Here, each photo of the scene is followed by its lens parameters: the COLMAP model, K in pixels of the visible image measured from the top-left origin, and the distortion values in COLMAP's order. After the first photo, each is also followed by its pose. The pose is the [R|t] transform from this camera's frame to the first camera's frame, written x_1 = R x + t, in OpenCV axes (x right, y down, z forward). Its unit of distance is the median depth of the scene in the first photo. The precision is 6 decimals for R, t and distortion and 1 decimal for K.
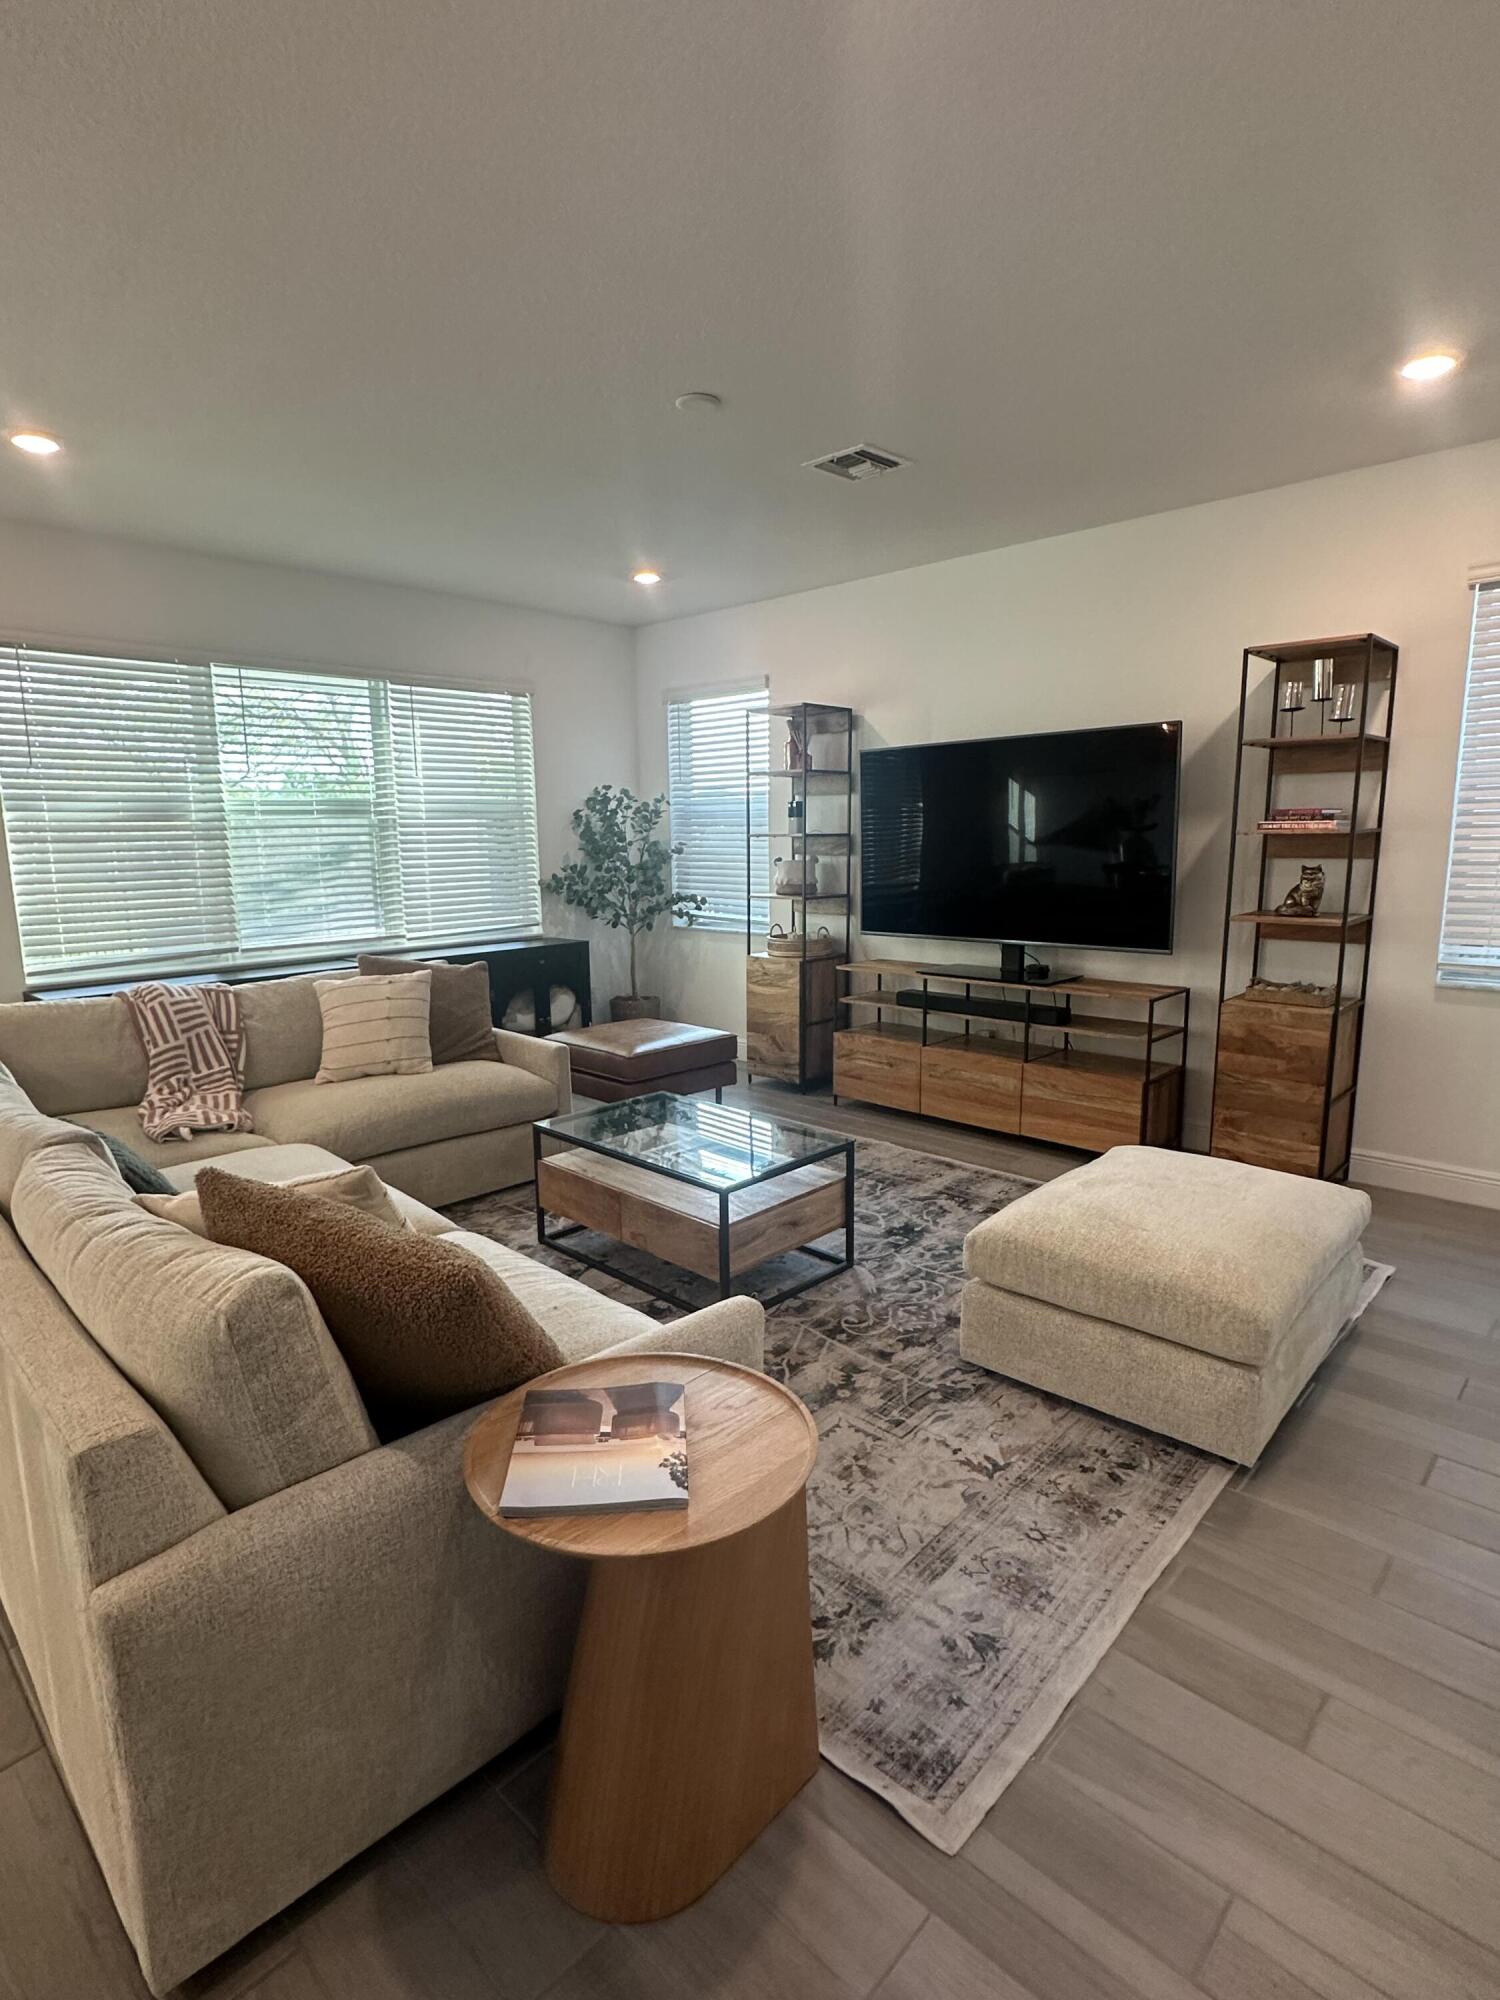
lens RADIAL K [[1016.5, 0, 750.0], [0, 1016.5, 1000.0], [0, 0, 1]] dist [0.000712, 0.000179]
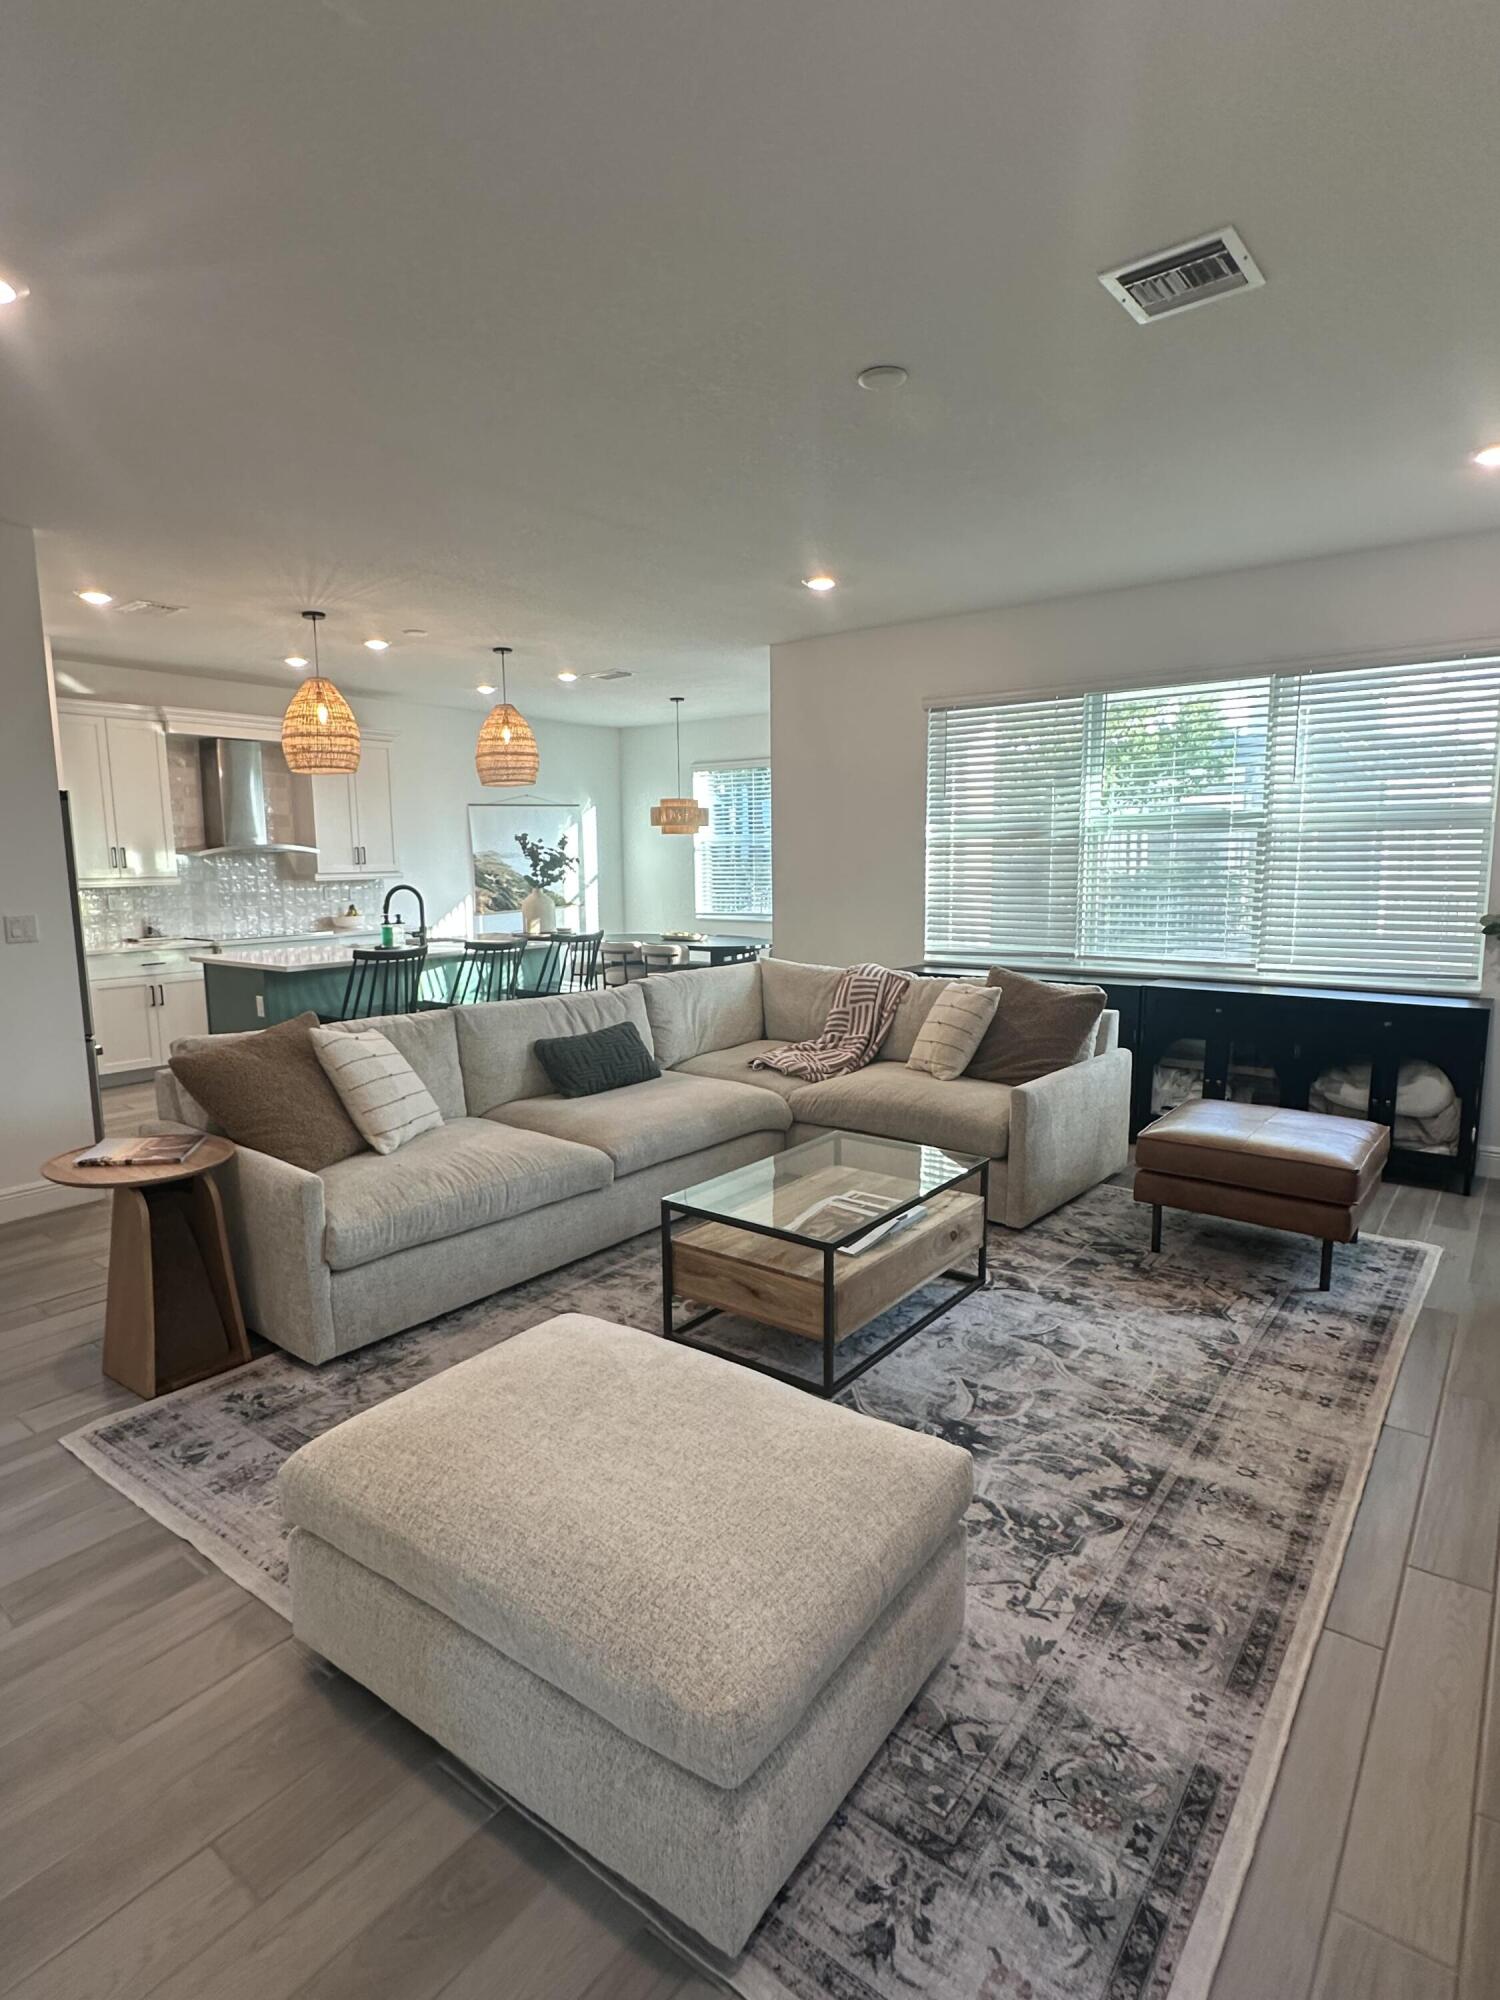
lens RADIAL K [[1062.7, 0, 750.0], [0, 1062.7, 1000.0], [0, 0, 1]] dist [-0.007778, -0.000567]
pose [[0.109620, 0.146727, -0.983084, 0.689496], [-0.157338, 0.979137, 0.128594, -0.112794], [0.981442, 0.140580, 0.130419, 0.624206]]
